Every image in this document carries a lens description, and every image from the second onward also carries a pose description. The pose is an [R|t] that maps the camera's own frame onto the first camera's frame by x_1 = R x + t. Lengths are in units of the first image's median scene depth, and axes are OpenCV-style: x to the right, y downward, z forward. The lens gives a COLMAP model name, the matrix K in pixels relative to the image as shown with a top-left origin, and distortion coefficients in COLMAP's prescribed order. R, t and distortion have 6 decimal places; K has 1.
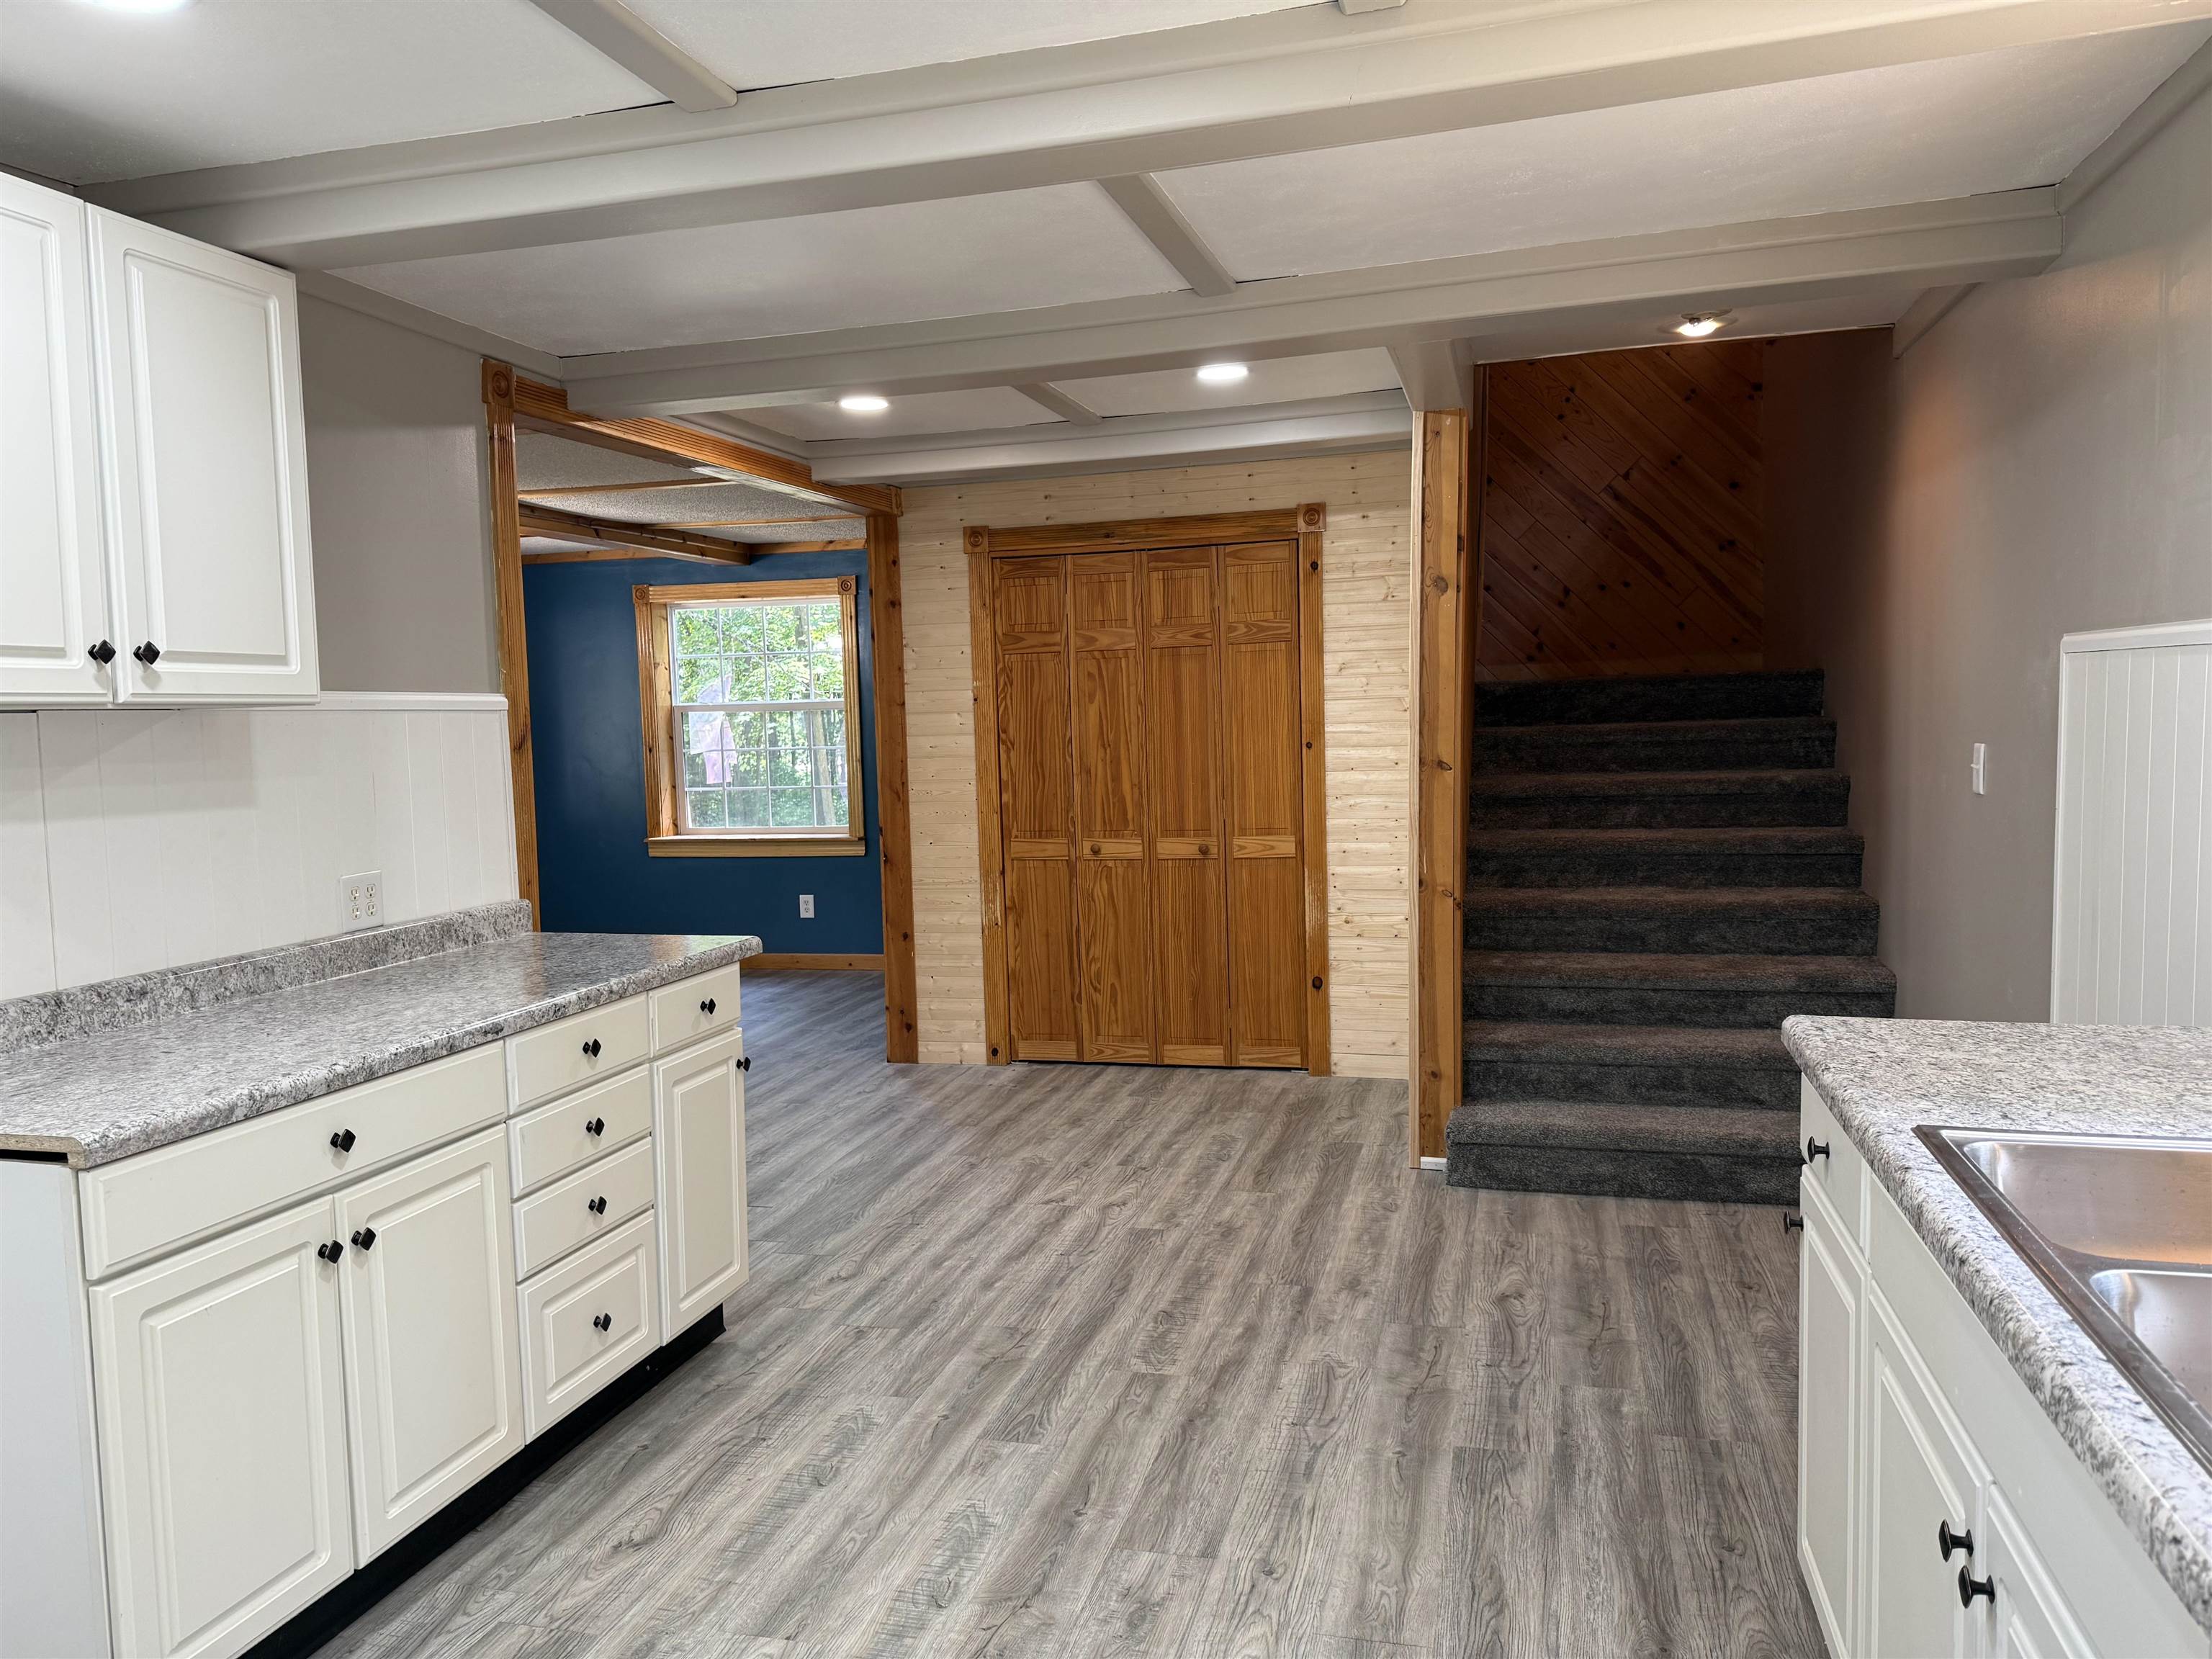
lens RADIAL K [[1560.2, 0, 1106.0], [0, 1560.2, 829.5], [0, 0, 1]] dist [0.097791, -0.128124]
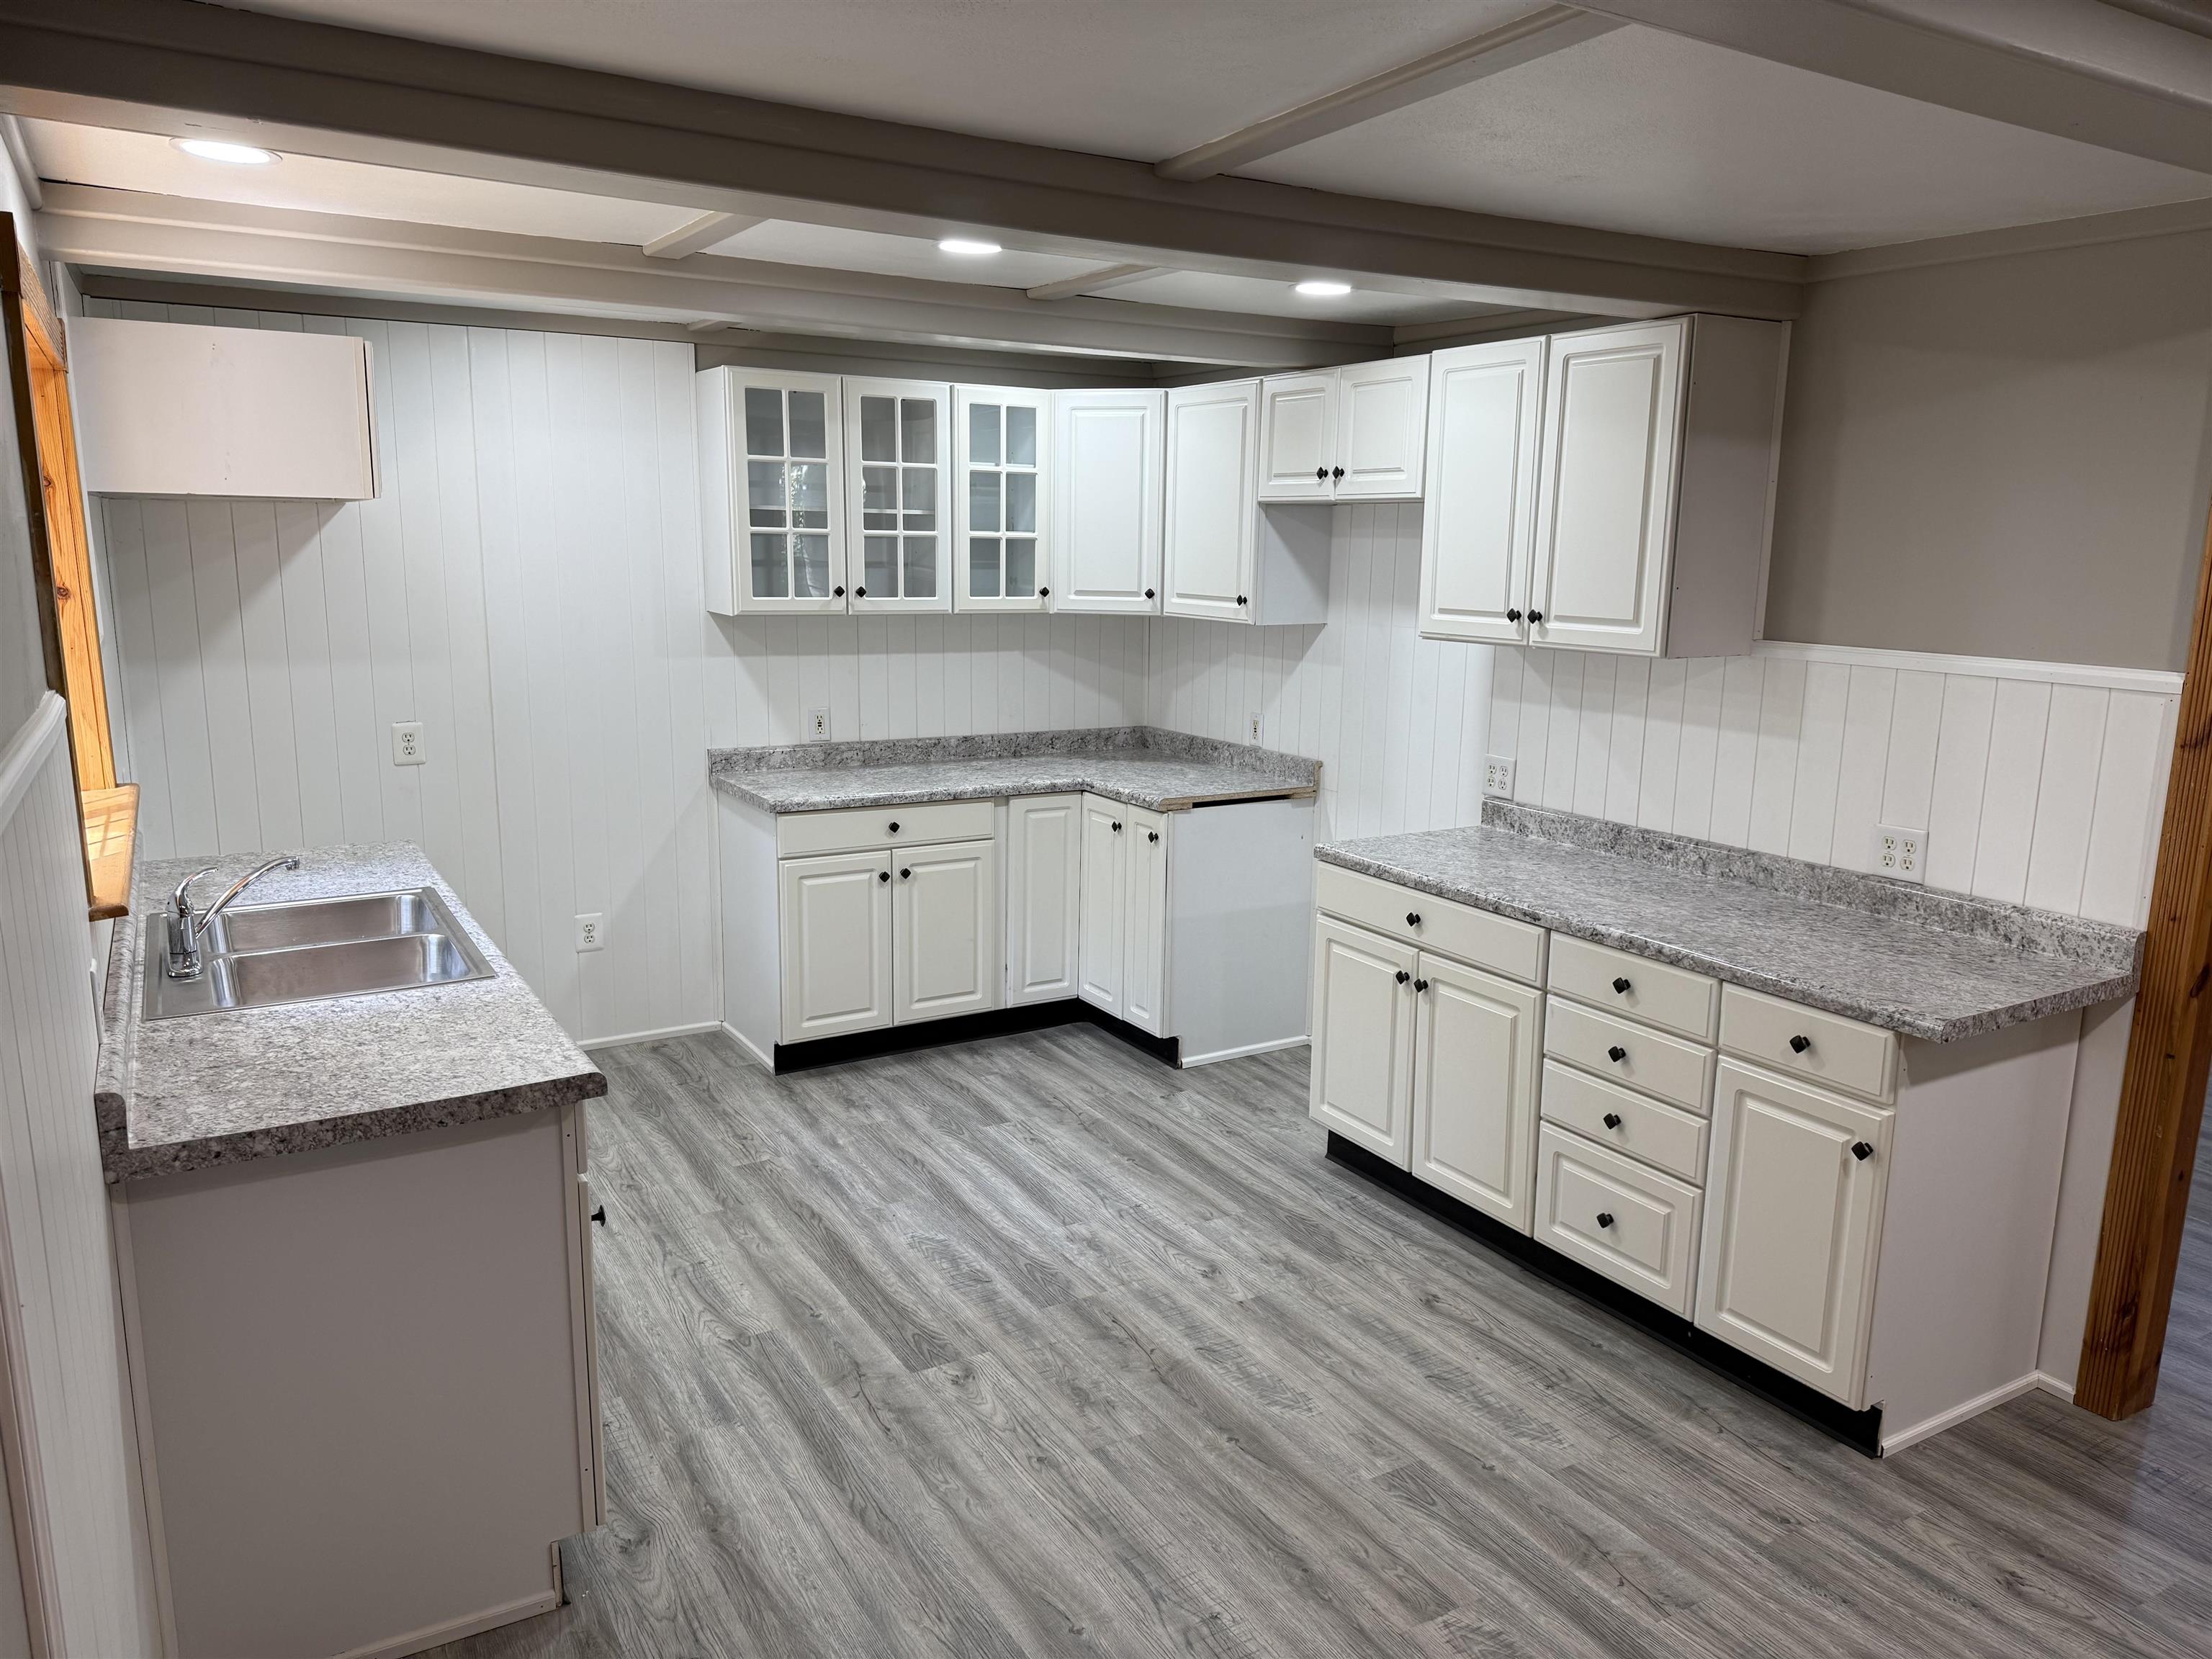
lens RADIAL K [[1533.1, 0, 1106.0], [0, 1533.1, 829.5], [0, 0, 1]] dist [0.171022, -0.271867]
pose [[-0.693833, 0.155492, -0.703149, 0.704483], [-0.045927, 0.964869, 0.258687, -0.242587], [0.718670, 0.211779, -0.662316, 1.482778]]
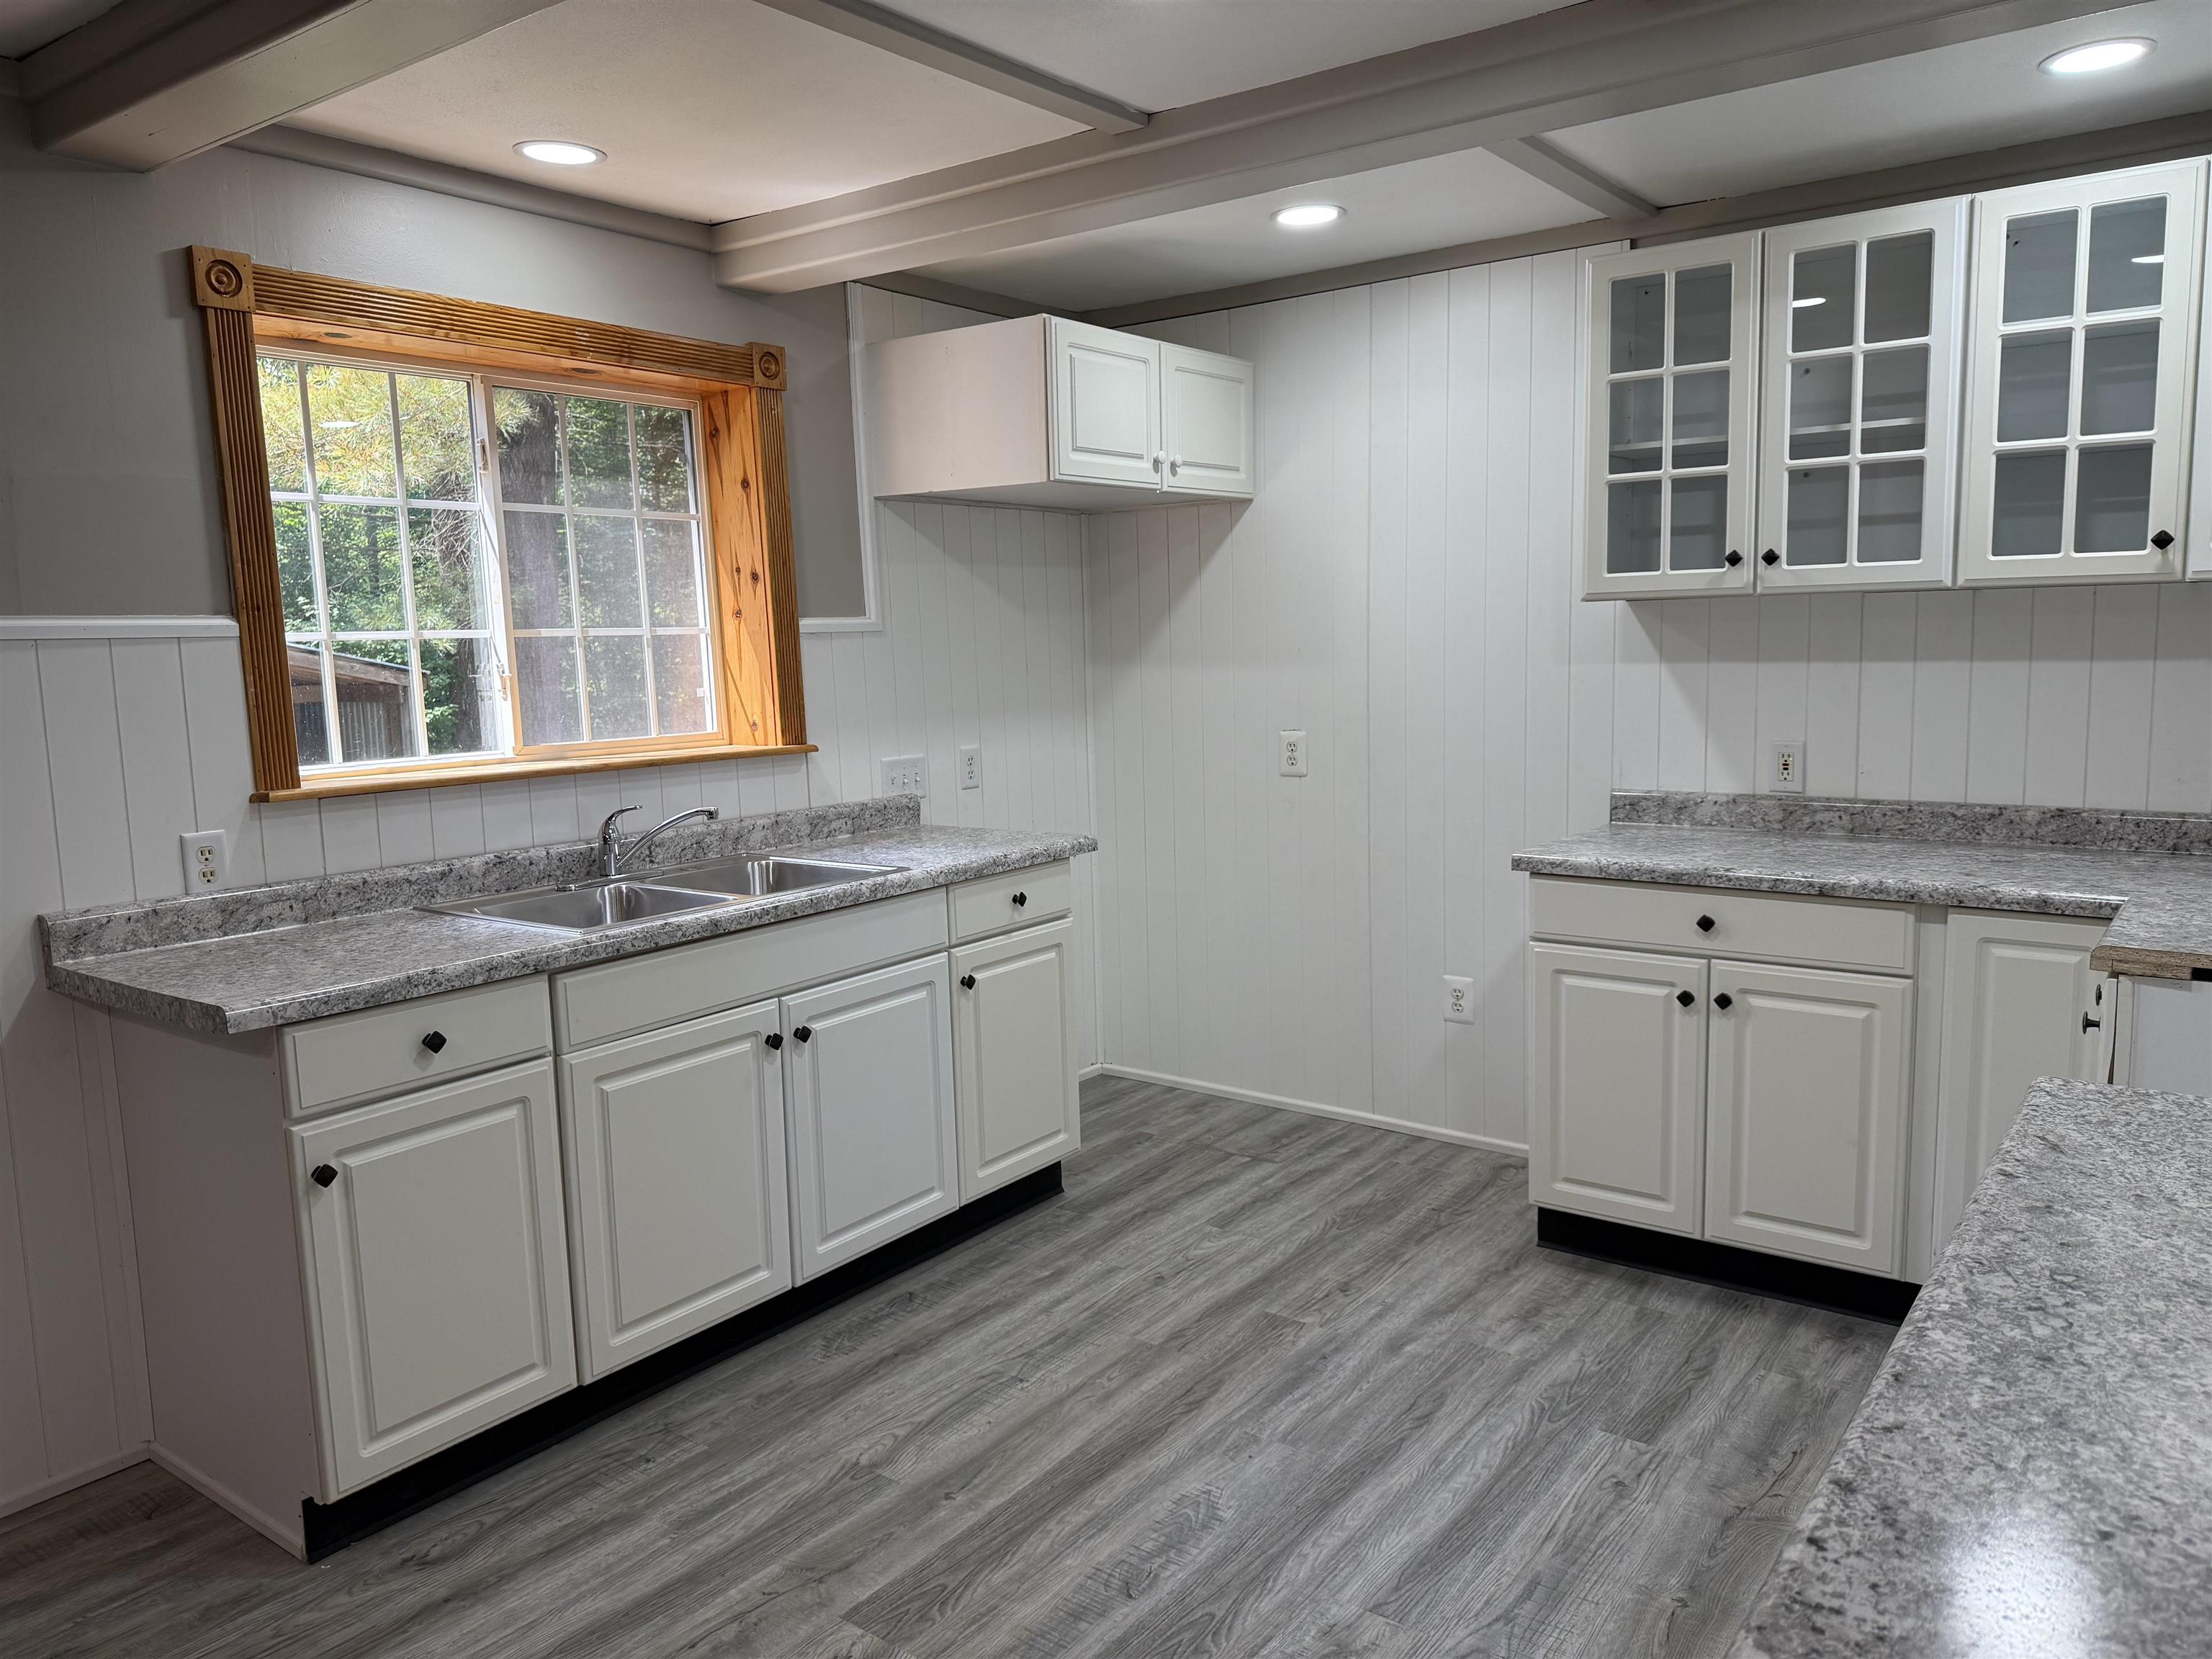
lens RADIAL K [[1543.8, 0, 1106.0], [0, 1543.8, 829.5], [0, 0, 1]] dist [0.077576, -0.127225]
pose [[-0.929799, 0.009083, 0.367956, -0.328350], [0.082565, 0.979366, 0.184460, -0.093976], [-0.358689, 0.201891, -0.911363, 1.312656]]
